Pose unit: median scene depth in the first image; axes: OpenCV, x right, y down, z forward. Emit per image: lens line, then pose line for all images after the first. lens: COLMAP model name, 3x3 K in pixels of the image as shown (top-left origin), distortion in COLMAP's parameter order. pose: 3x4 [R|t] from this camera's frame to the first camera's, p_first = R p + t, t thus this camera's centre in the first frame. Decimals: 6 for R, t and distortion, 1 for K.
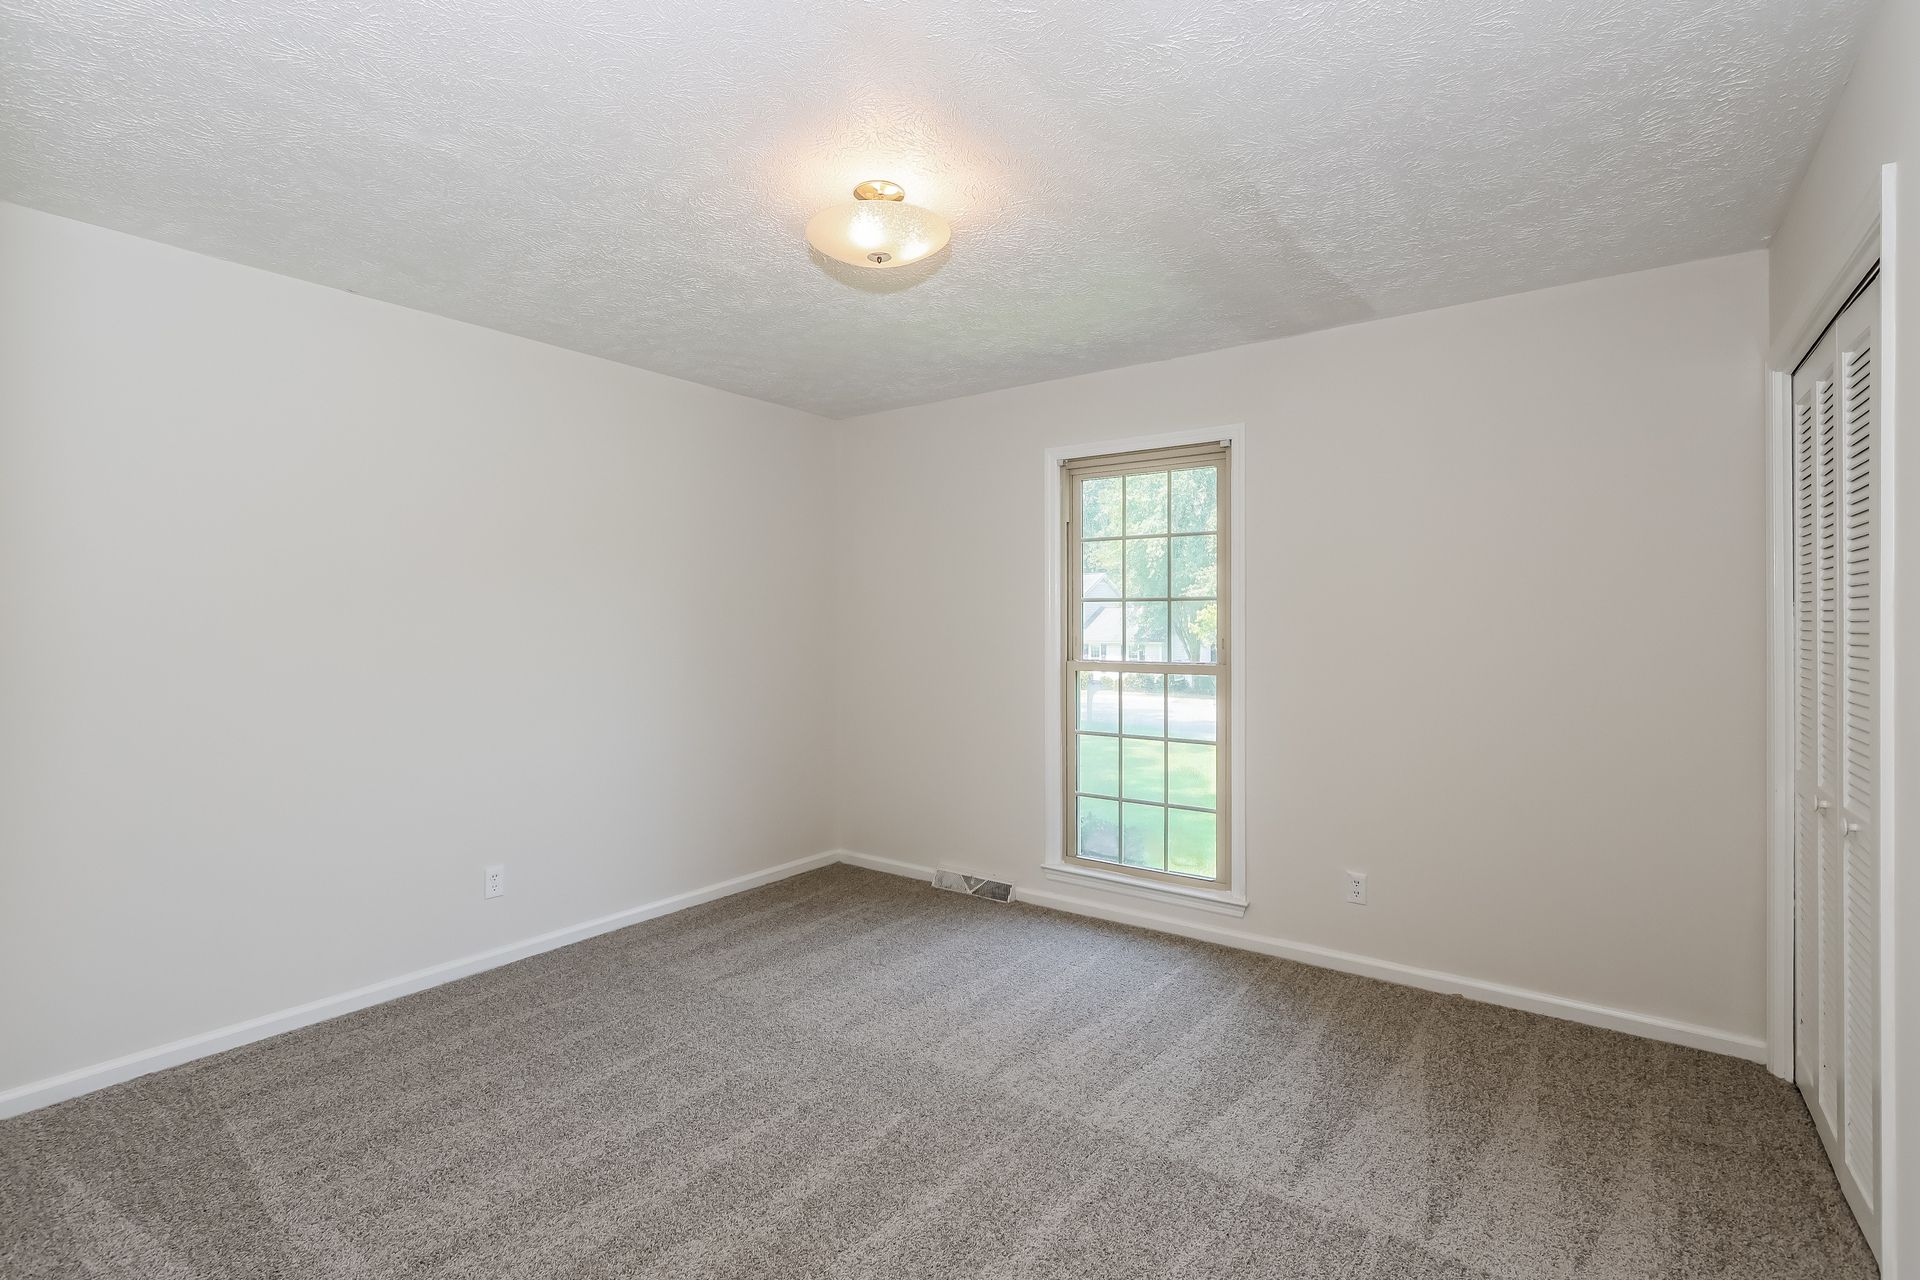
lens RADIAL K [[885.0, 0, 945.6], [0, 885.0, 632.7], [0, 0, 1]] dist [-0.031917, -0.000640]
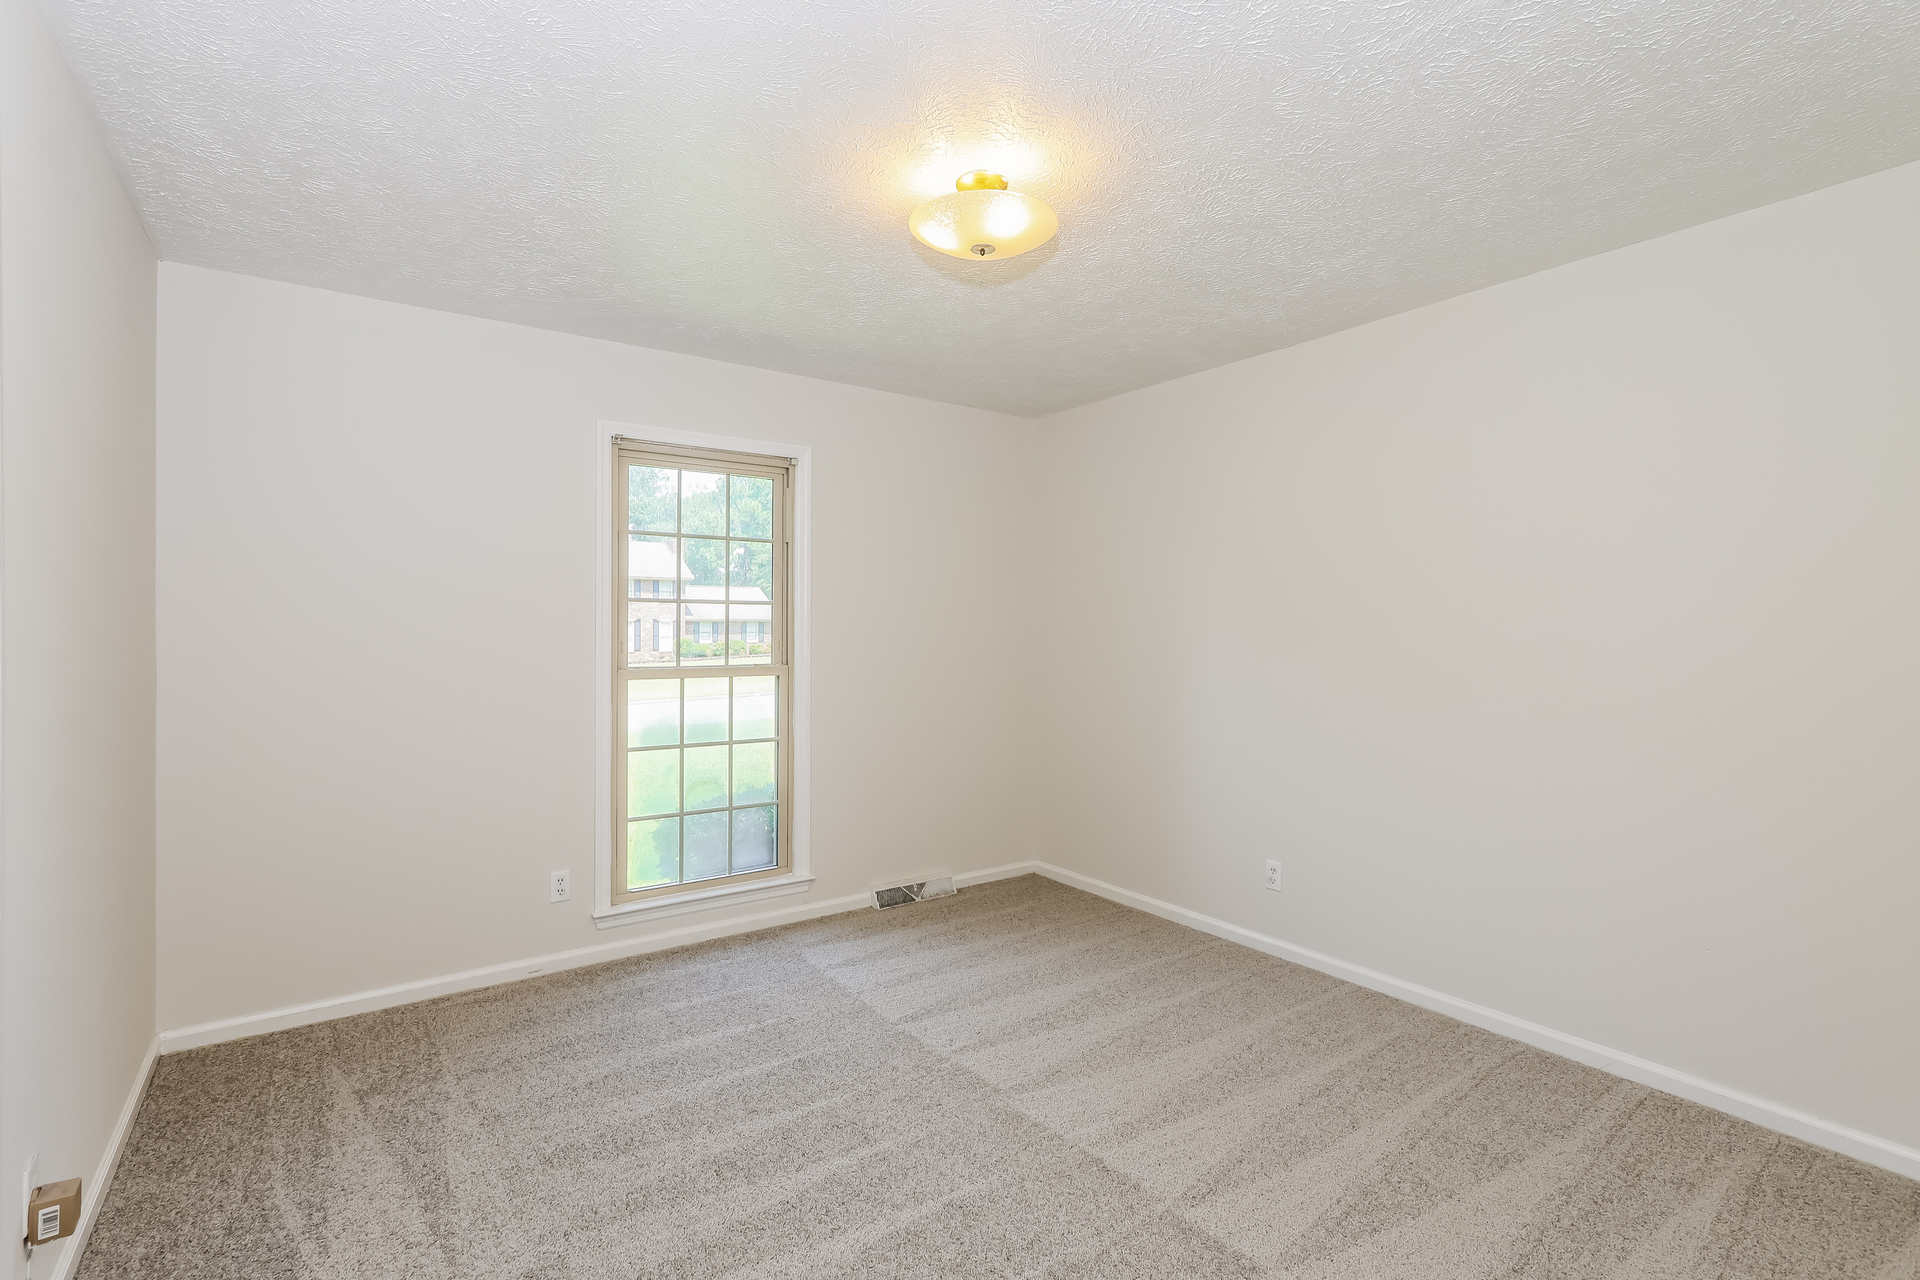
lens RADIAL K [[880.4, 0, 954.3], [0, 880.4, 648.7], [0, 0, 1]] dist [-0.004095, -0.000001]
pose [[0.286204, -0.015959, 0.958036, -0.595884], [0.001936, 0.999869, 0.016077, -0.001148], [-0.958167, -0.002746, 0.286197, 0.441545]]
